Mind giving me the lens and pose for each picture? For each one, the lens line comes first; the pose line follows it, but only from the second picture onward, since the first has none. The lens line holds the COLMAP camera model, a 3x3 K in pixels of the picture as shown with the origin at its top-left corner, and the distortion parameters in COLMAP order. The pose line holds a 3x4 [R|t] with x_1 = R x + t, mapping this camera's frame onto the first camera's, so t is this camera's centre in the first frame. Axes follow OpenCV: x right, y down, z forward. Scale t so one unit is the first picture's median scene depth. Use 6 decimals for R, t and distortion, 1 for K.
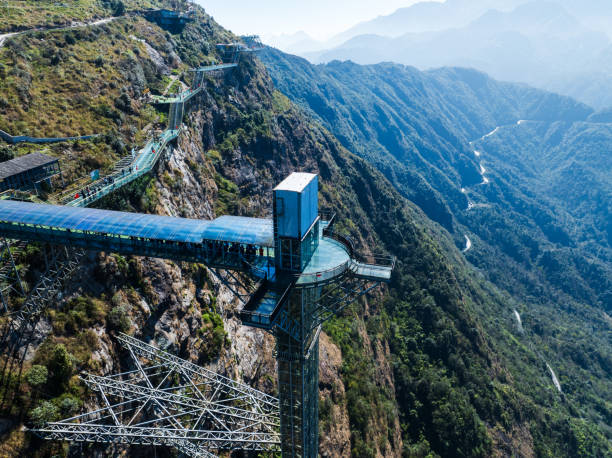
lens RADIAL K [[431.2, 0, 309.0], [0, 431.2, 227.3], [0, 0, 1]] dist [-0.050086, 0.017003]
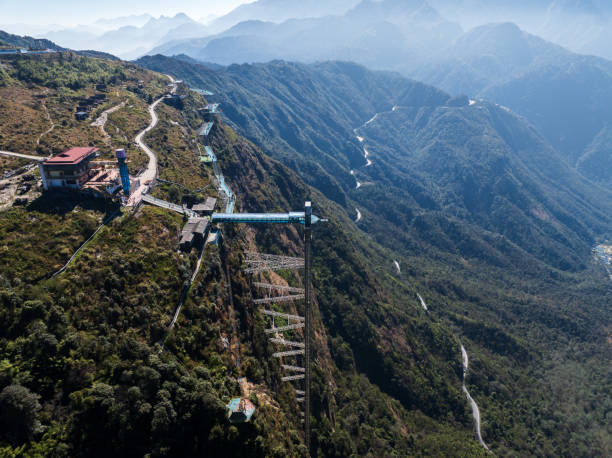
lens RADIAL K [[431.2, 0, 308.3], [0, 431.2, 227.4], [0, 0, 1]] dist [-0.050086, 0.017003]
pose [[0.969352, -0.100503, 0.224180, -0.139820], [0.091335, 0.994517, 0.050926, -0.010778], [-0.228069, -0.028890, 0.973216, -0.461447]]
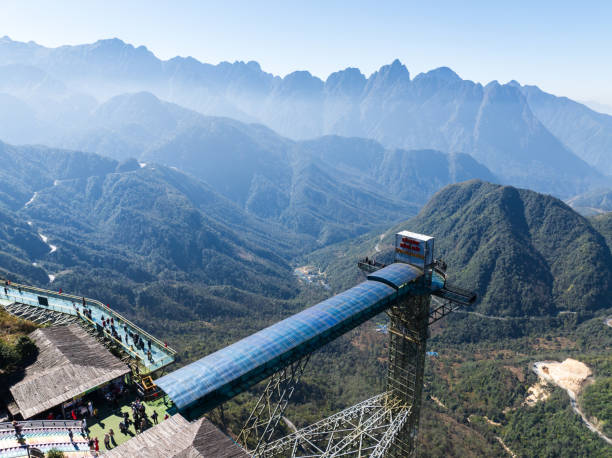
lens RADIAL K [[431.2, 0, 308.9], [0, 431.2, 227.4], [0, 0, 1]] dist [-0.050086, 0.017003]
pose [[0.506014, -0.242477, 0.827741, -0.201634], [0.344564, 0.936597, 0.063727, -0.048437], [-0.790712, 0.252963, 0.557480, 0.044249]]
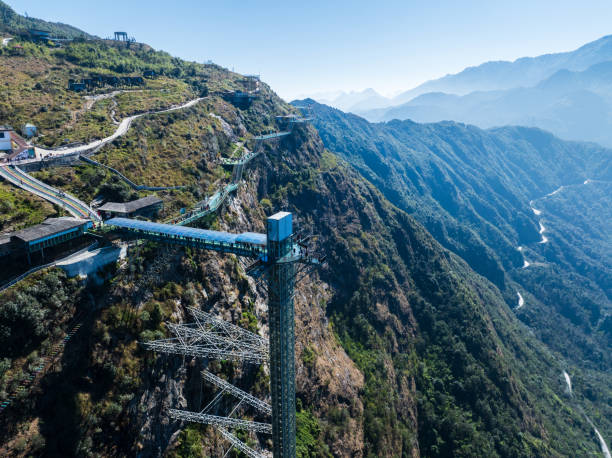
lens RADIAL K [[431.2, 0, 308.3], [0, 431.2, 227.5], [0, 0, 1]] dist [-0.050086, 0.017003]
pose [[0.988185, 0.047250, -0.145799, 0.049523], [-0.063909, 0.991677, -0.111774, 0.021133], [0.139304, 0.119771, 0.982980, -0.123752]]
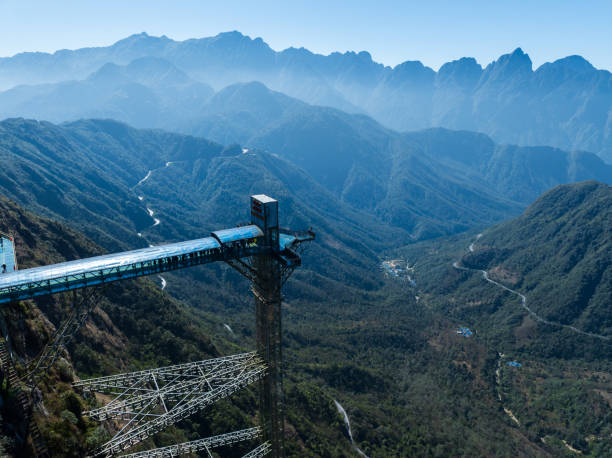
lens RADIAL K [[431.2, 0, 309.0], [0, 431.2, 225.8], [0, 0, 1]] dist [-0.050086, 0.017003]
pose [[0.701539, -0.209795, 0.681050, -0.138234], [0.282166, 0.959353, 0.004871, 0.005608], [-0.654390, 0.188752, 0.732220, -0.052352]]
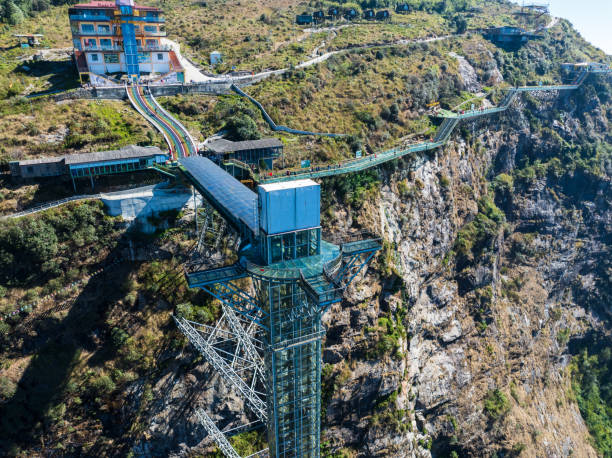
lens RADIAL K [[431.2, 0, 308.7], [0, 431.2, 227.0], [0, 0, 1]] dist [-0.050086, 0.017003]
pose [[0.658920, 0.273718, -0.700644, 0.093646], [-0.298760, 0.950057, 0.090187, -0.013920], [0.690338, 0.149898, 0.707788, 0.033337]]
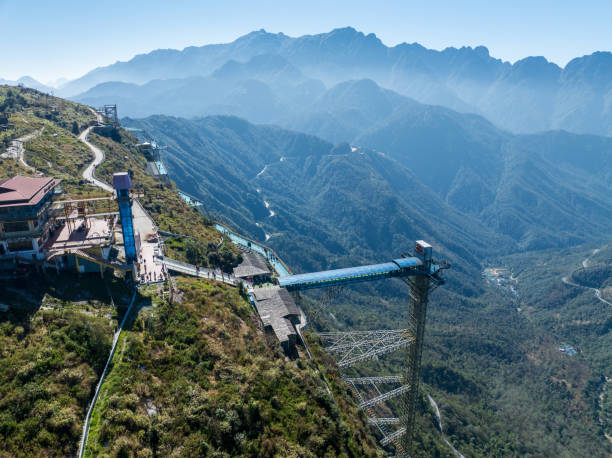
lens RADIAL K [[431.2, 0, 308.9], [0, 431.2, 226.4], [0, 0, 1]] dist [-0.050086, 0.017003]
pose [[0.850209, -0.159866, 0.501585, -0.281496], [0.204951, 0.978123, -0.035652, -0.035442], [-0.484912, 0.133112, 0.864374, -0.167227]]
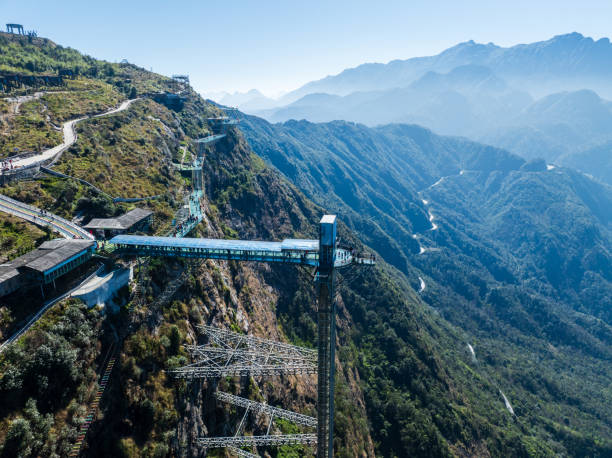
lens RADIAL K [[431.2, 0, 308.6], [0, 431.2, 227.4], [0, 0, 1]] dist [-0.050086, 0.017003]
pose [[0.994496, -0.027744, 0.101038, -0.039530], [0.039541, 0.992381, -0.116692, 0.020170], [-0.097031, 0.120045, 0.988015, -0.121632]]
